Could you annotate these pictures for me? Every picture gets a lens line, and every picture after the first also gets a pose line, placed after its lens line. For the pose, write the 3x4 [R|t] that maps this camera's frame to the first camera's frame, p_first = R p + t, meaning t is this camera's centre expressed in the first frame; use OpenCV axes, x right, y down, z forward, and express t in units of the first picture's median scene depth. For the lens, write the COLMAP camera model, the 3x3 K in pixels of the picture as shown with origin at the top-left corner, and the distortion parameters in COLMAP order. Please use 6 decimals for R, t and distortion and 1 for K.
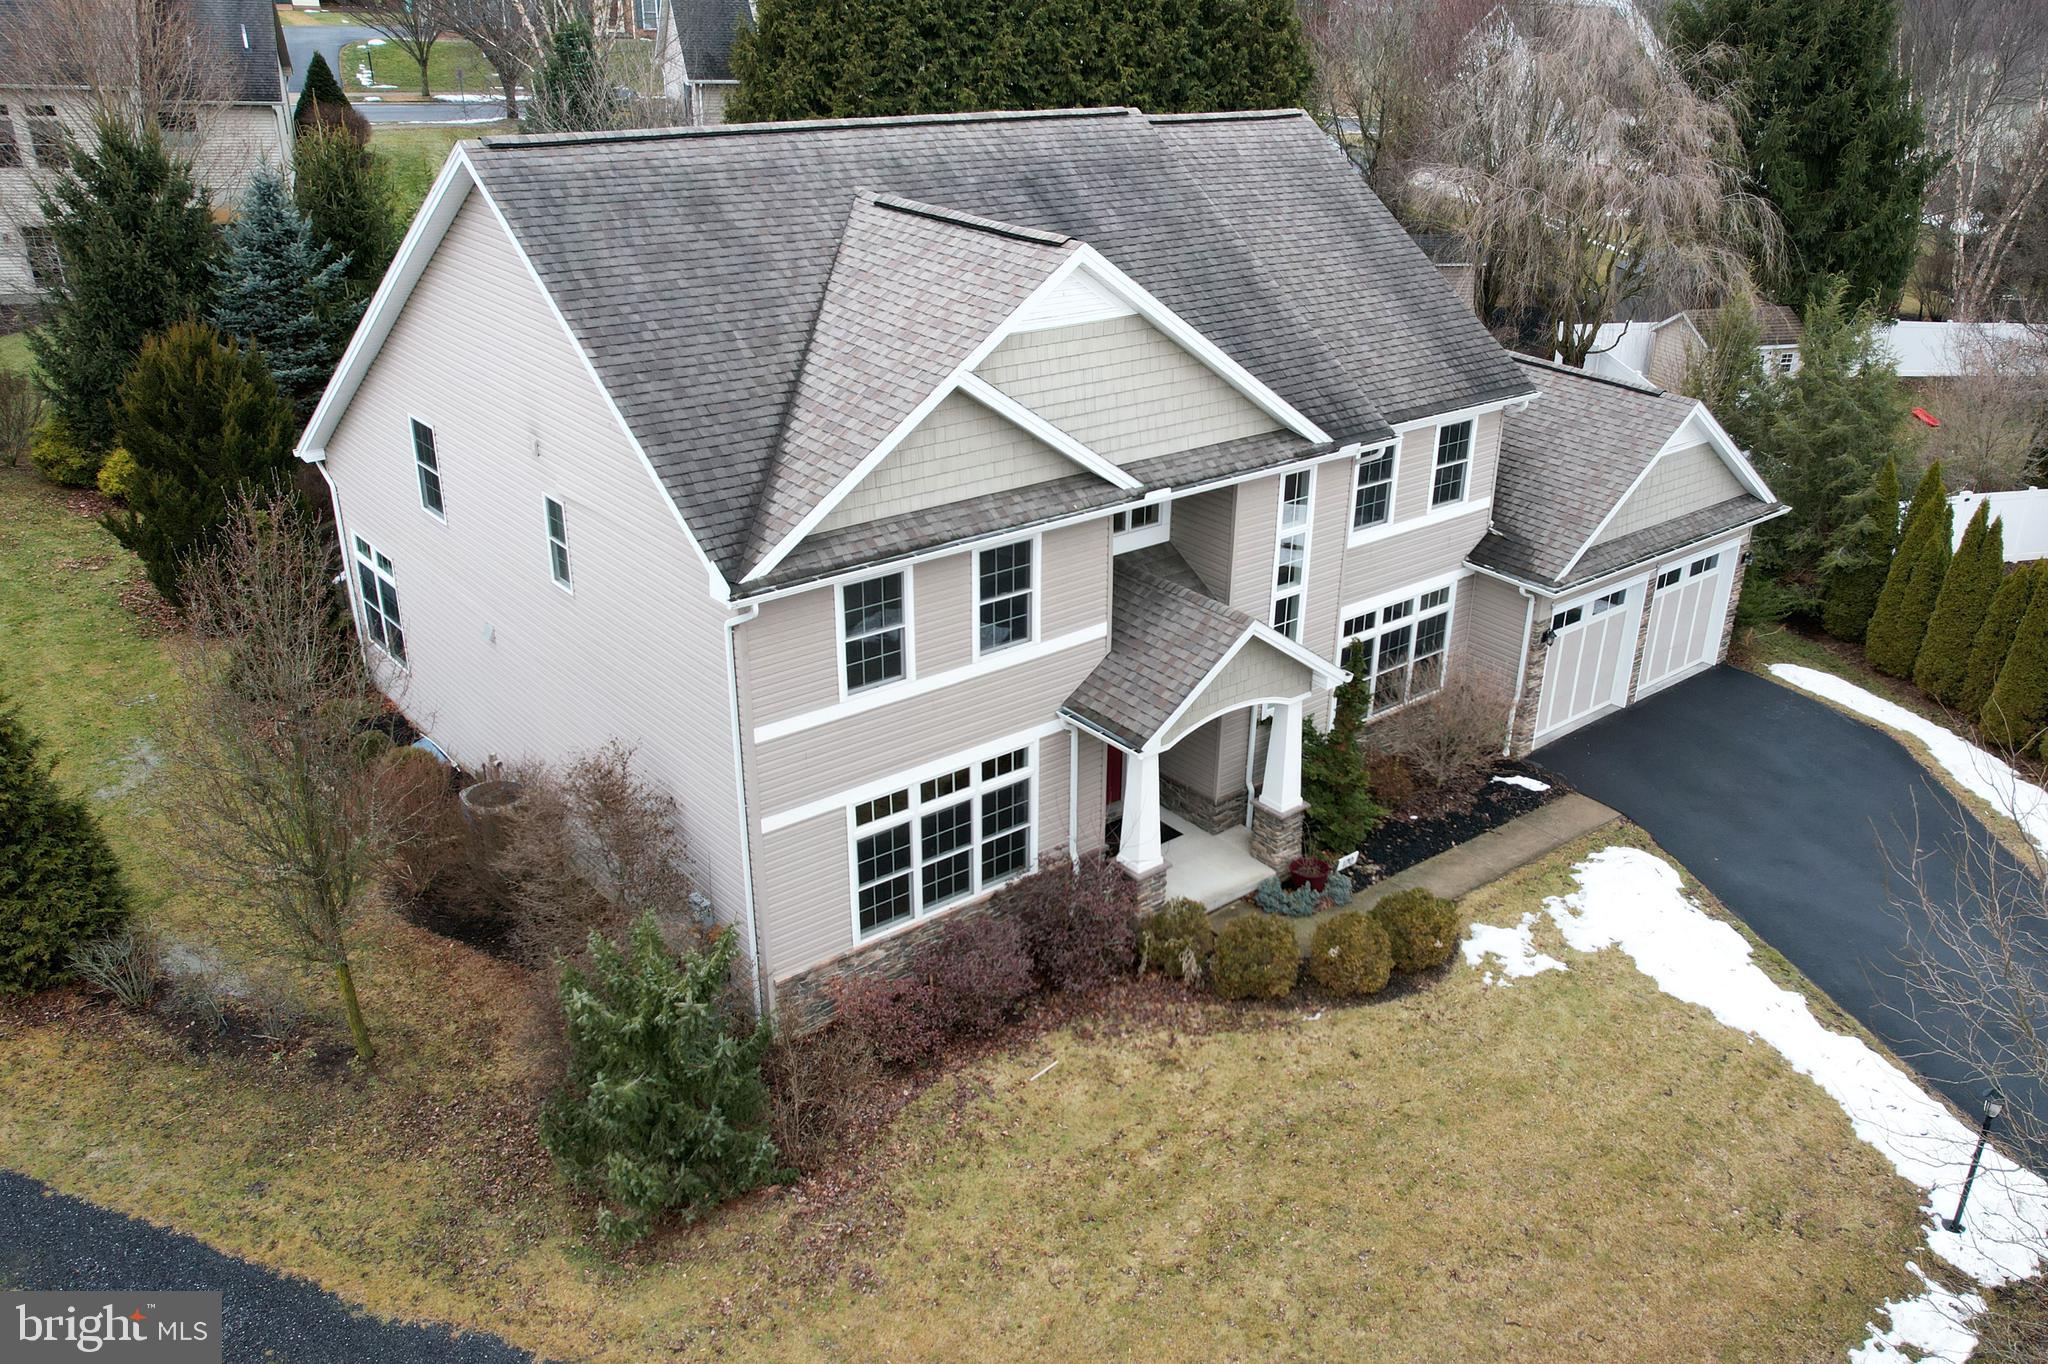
lens RADIAL K [[1686.2, 0, 1191.6], [0, 1686.2, 731.2], [0, 0, 1]] dist [-0.053752, 0.029033]
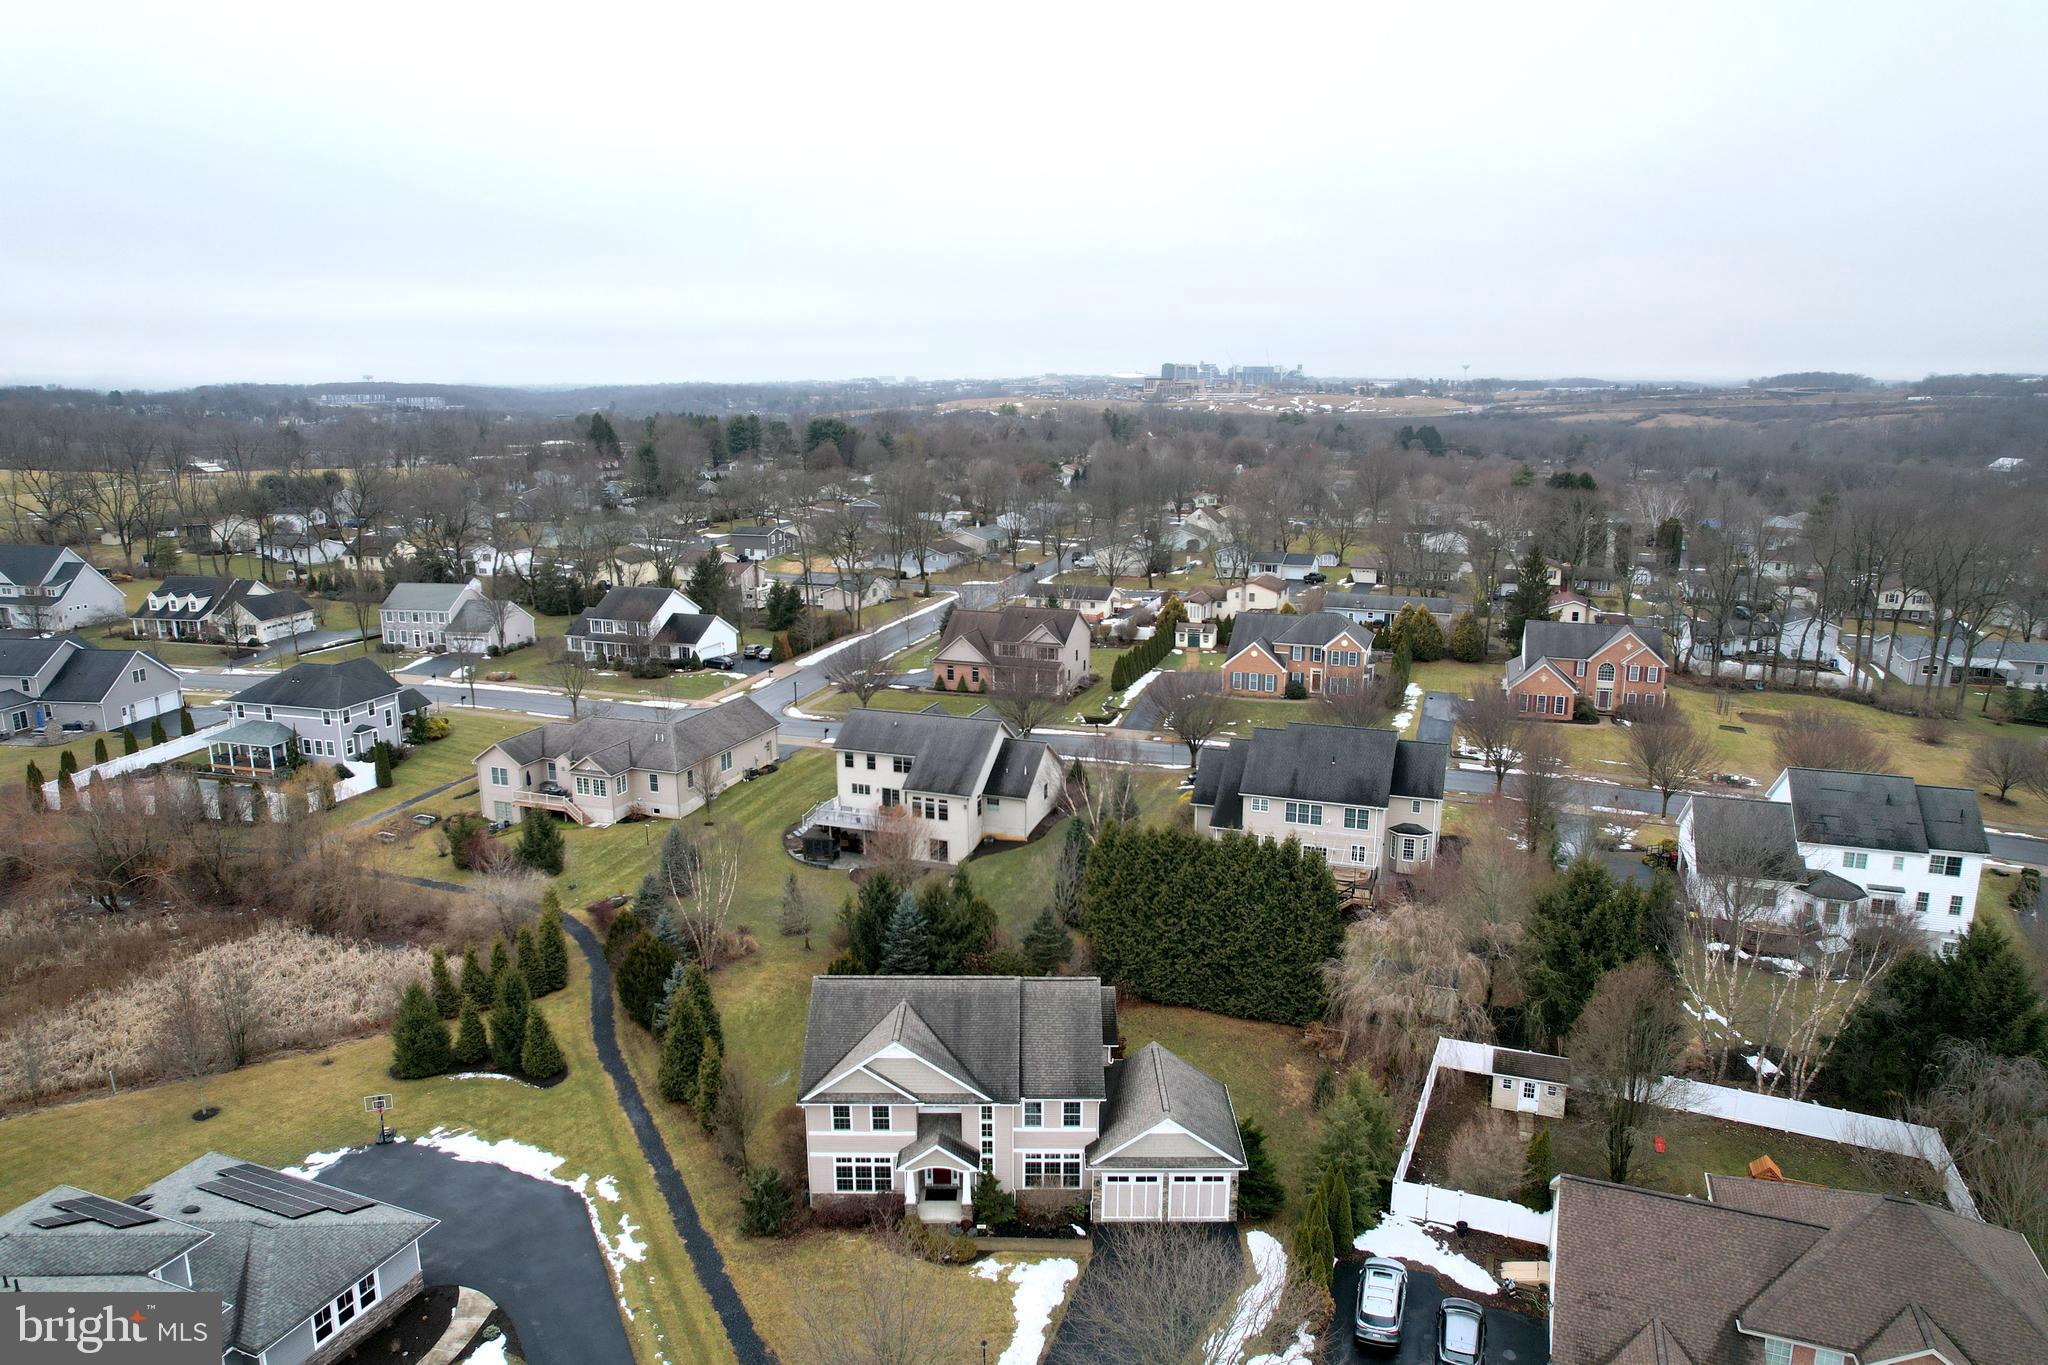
lens RADIAL K [[1325.9, 0, 1023.3], [0, 1325.9, 691.6], [0, 0, 1]] dist [-0.068776, 0.059735]
pose [[0.715258, 0.104911, -0.690941, 2.030129], [-0.267028, 0.954679, -0.131468, -0.676666], [0.645835, 0.278535, 0.710856, -1.182277]]
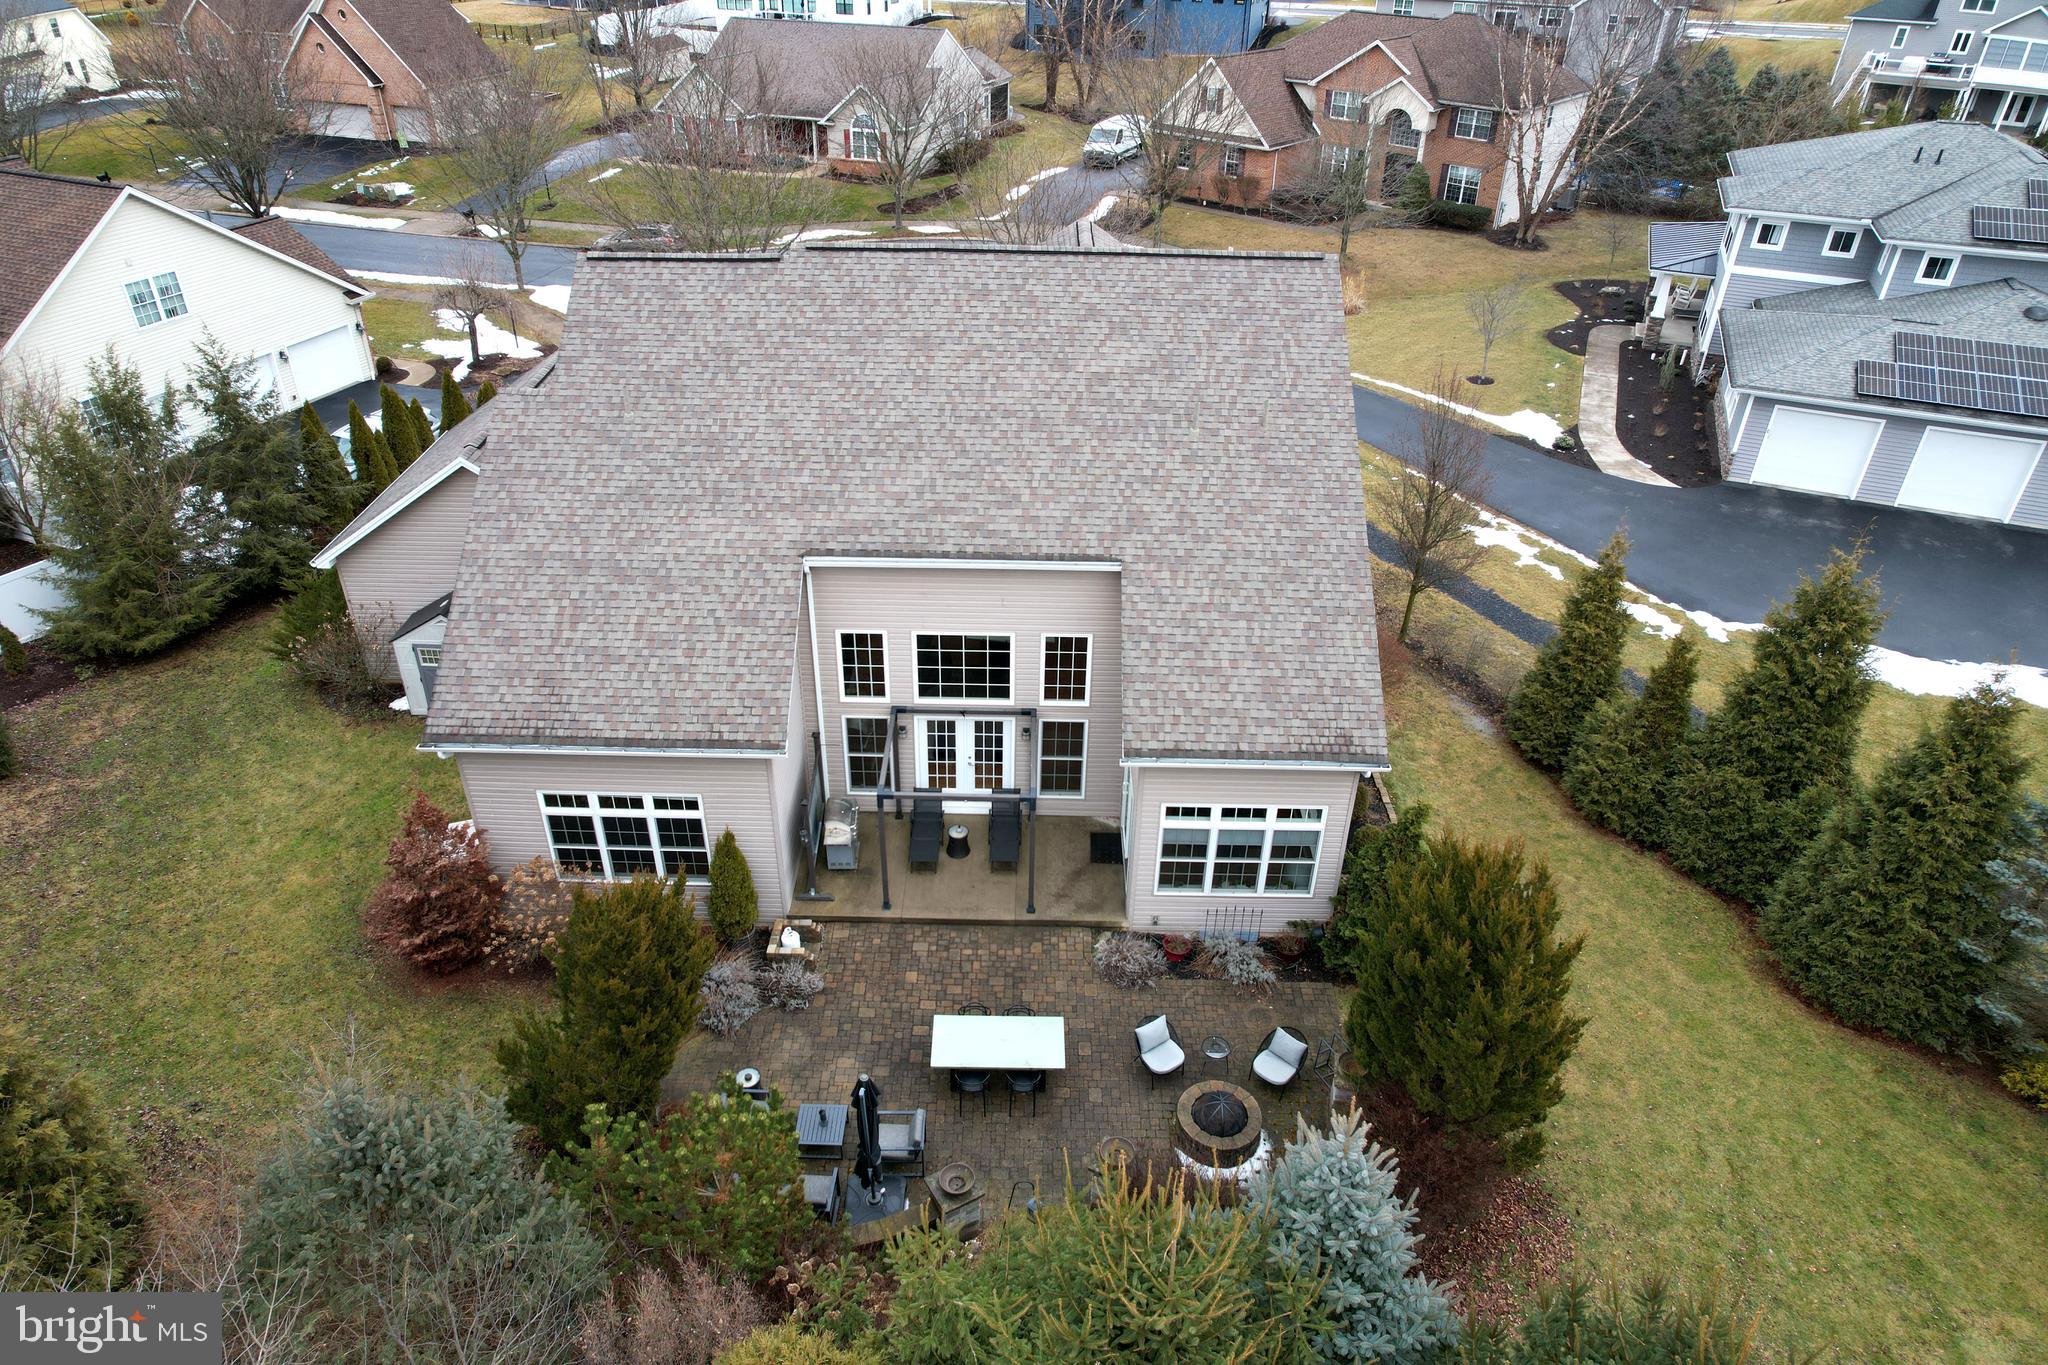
lens RADIAL K [[1325.9, 0, 1027.6], [0, 1325.9, 673.7], [0, 0, 1]] dist [-0.068776, 0.059735]
pose [[-0.716441, -0.425524, 0.552849, -0.997722], [0.253482, 0.579515, 0.774538, -1.075920], [-0.649969, 0.695048, -0.307326, 1.679250]]
